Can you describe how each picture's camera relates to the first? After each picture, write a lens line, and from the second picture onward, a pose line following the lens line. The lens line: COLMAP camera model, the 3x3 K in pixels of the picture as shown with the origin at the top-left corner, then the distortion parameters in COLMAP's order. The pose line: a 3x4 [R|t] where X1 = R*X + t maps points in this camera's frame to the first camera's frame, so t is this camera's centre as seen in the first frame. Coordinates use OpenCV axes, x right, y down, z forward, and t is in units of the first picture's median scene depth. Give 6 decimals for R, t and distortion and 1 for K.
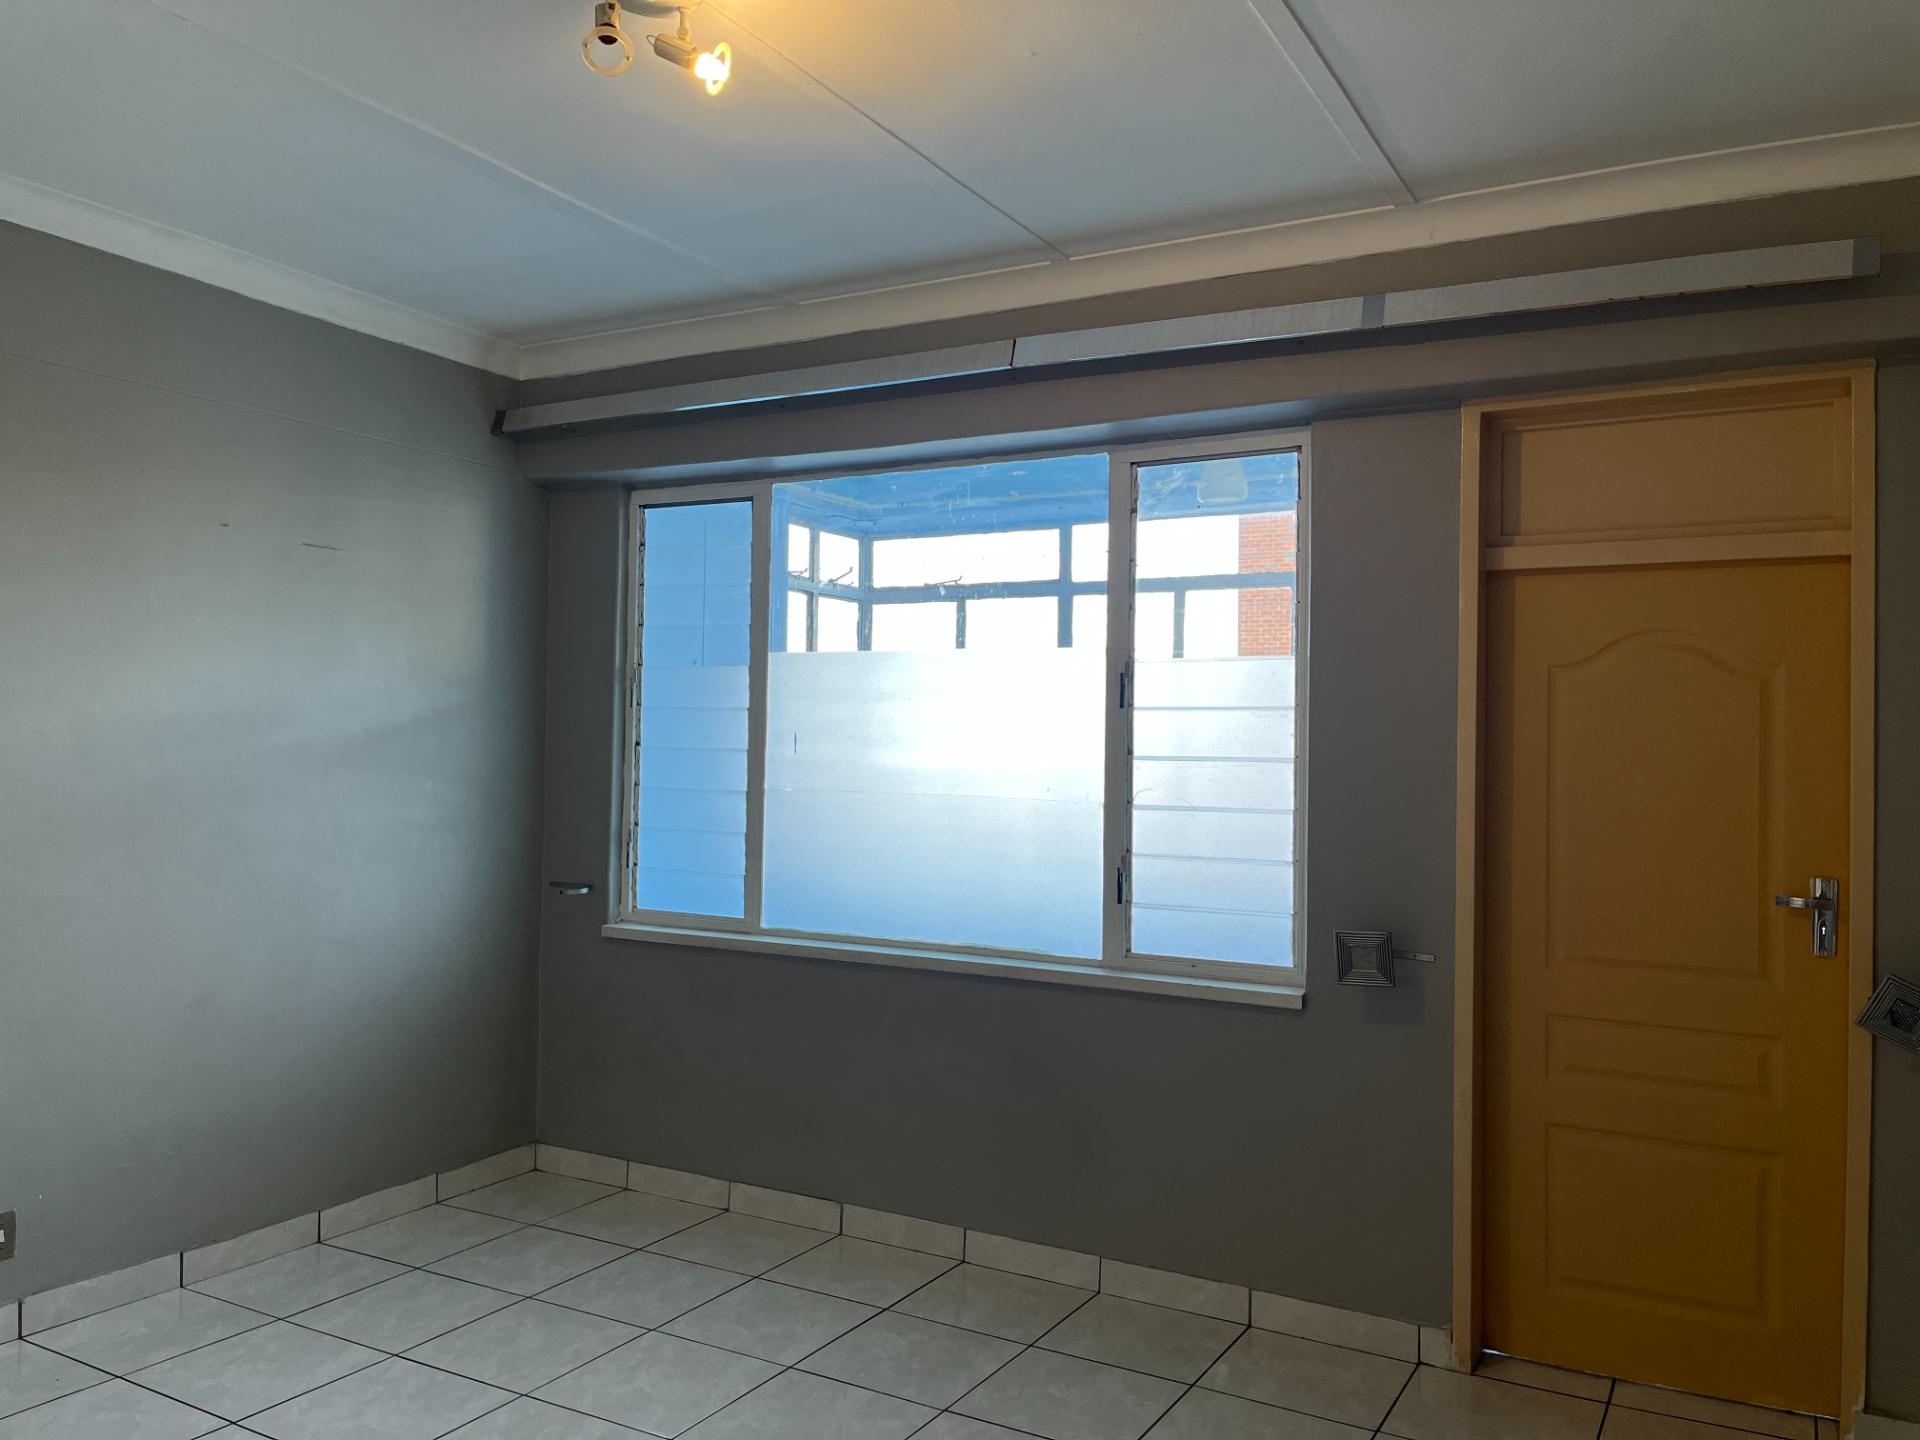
lens RADIAL K [[1457.4, 0, 953.8], [0, 1457.4, 712.9], [0, 0, 1]] dist [0.069205, -0.088086]
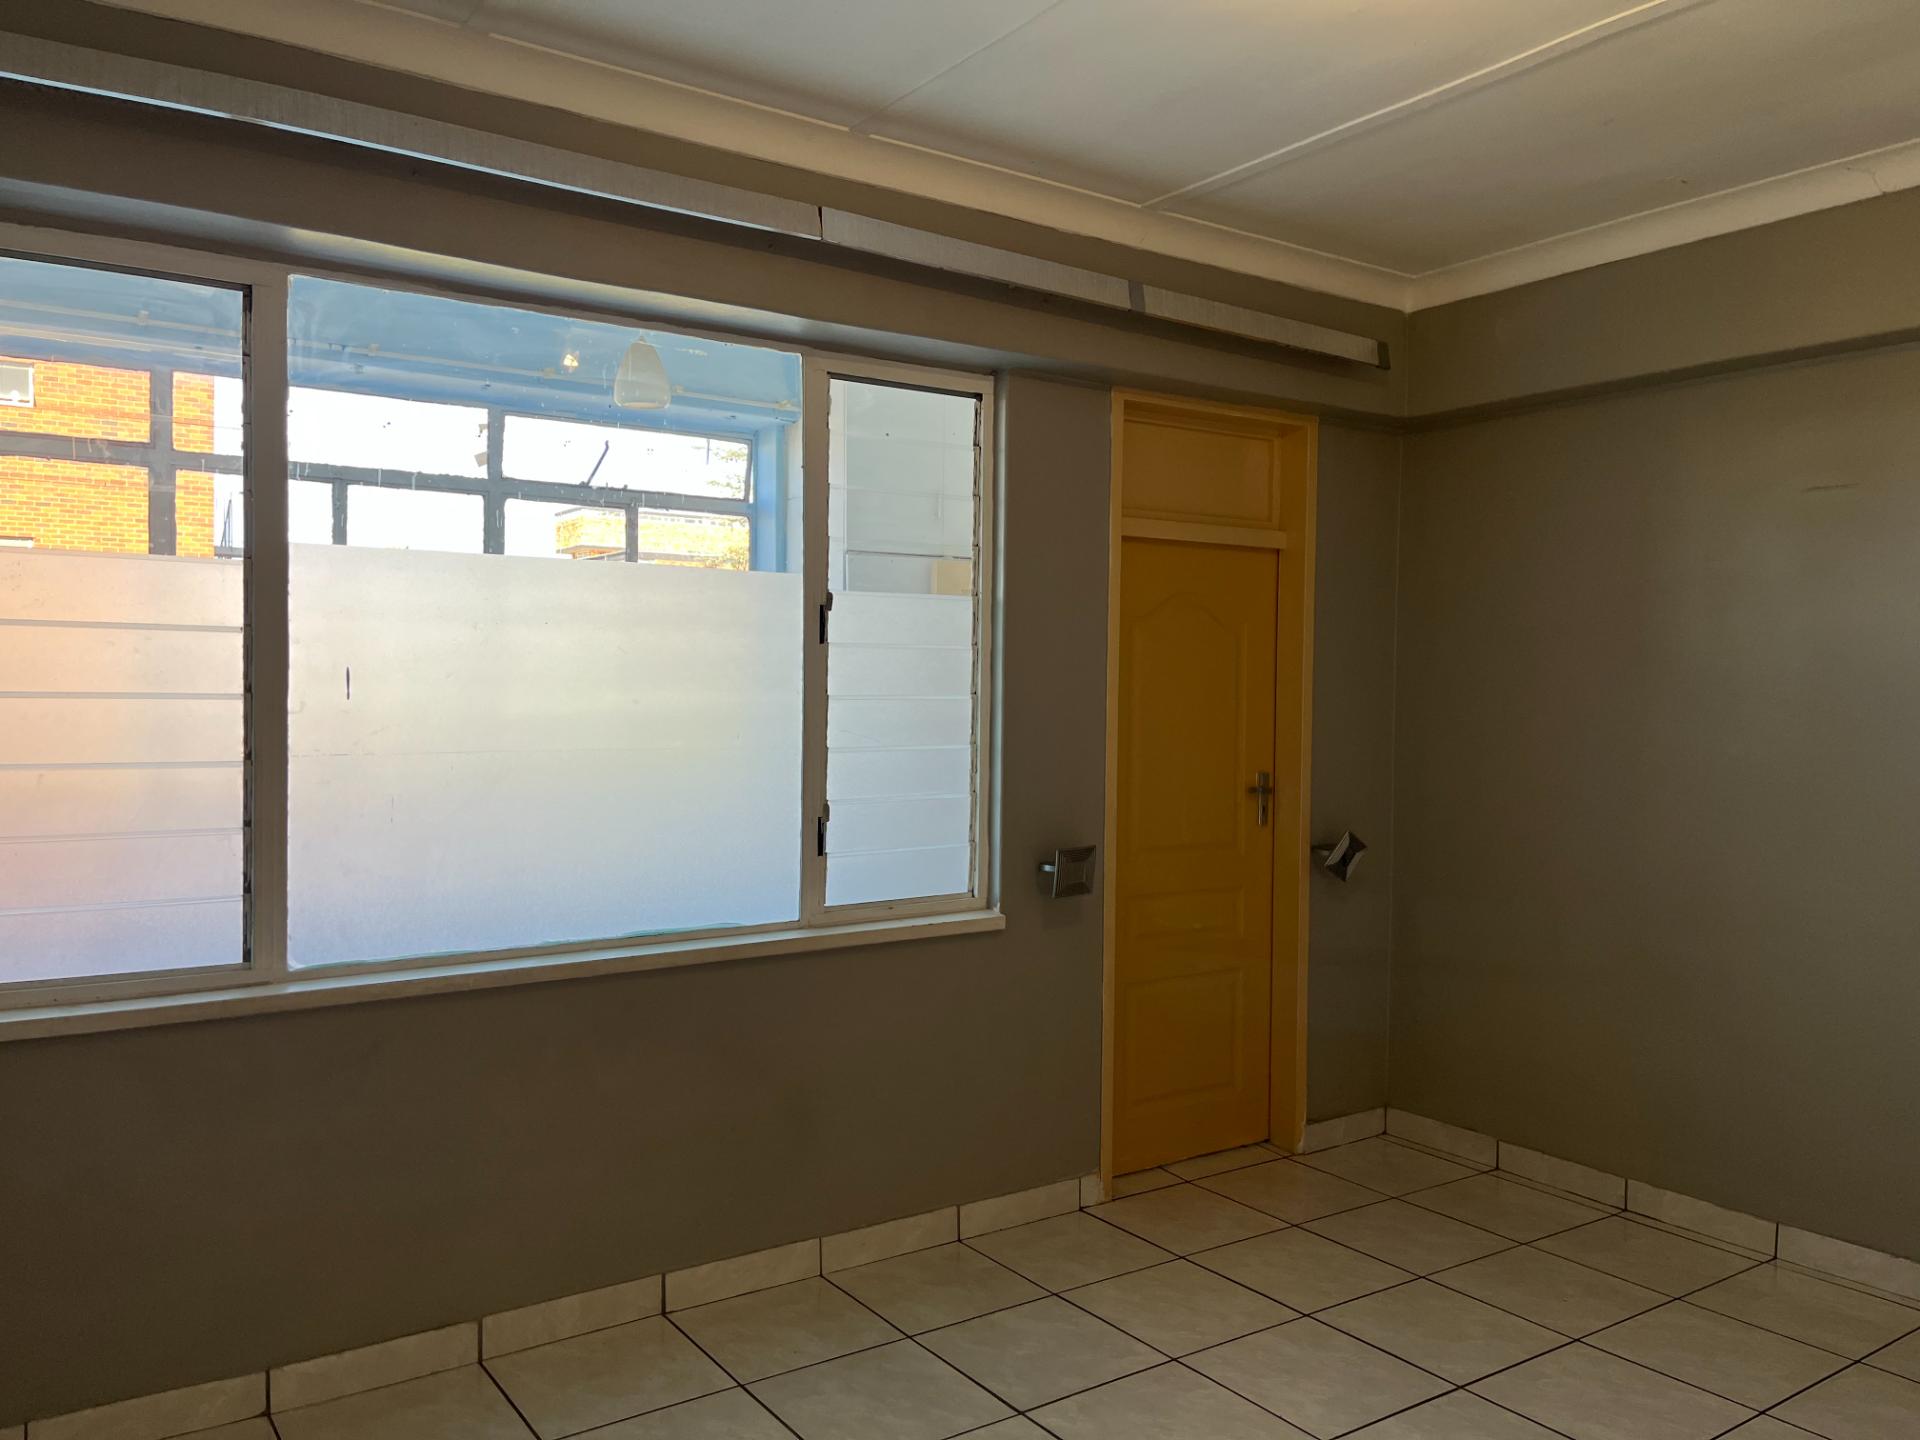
lens RADIAL K [[1457.4, 0, 954.7], [0, 1457.4, 722.4], [0, 0, 1]] dist [0.069205, -0.088086]
pose [[0.438704, -0.035508, 0.897930, -0.662601], [-0.024293, 0.998385, 0.051350, -0.002702], [-0.898303, -0.044341, 0.437133, 0.519067]]
